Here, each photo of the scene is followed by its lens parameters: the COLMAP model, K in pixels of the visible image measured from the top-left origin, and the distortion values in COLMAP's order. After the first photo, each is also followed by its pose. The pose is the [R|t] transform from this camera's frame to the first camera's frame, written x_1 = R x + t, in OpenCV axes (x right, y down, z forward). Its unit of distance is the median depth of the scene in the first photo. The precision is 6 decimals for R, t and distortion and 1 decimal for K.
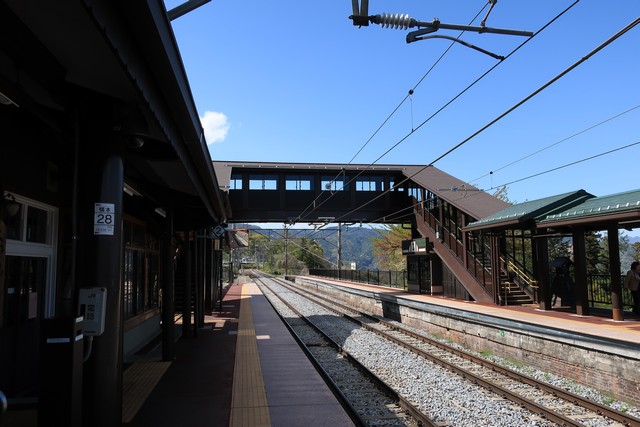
lens RADIAL K [[498.5, 0, 319.4], [0, 498.5, 214.3], [0, 0, 1]] dist [-0.009540, 0.017203]
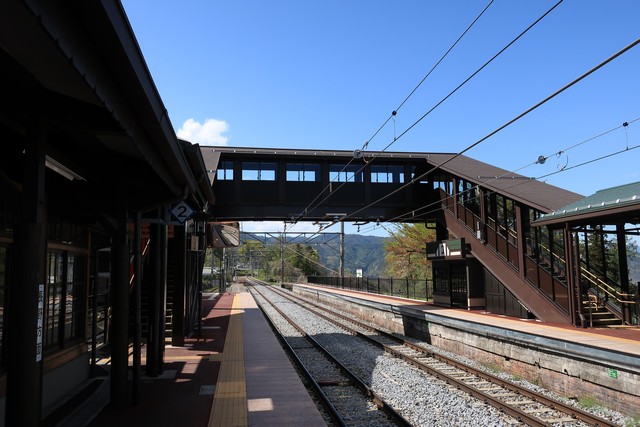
lens RADIAL K [[498.5, 0, 321.6], [0, 498.5, 213.5], [0, 0, 1]] dist [-0.009540, 0.017203]
pose [[0.999895, 0.002164, 0.014322, -0.024393], [-0.001938, 0.999873, -0.015822, 0.020728], [-0.014355, 0.015792, 0.999772, 0.203609]]
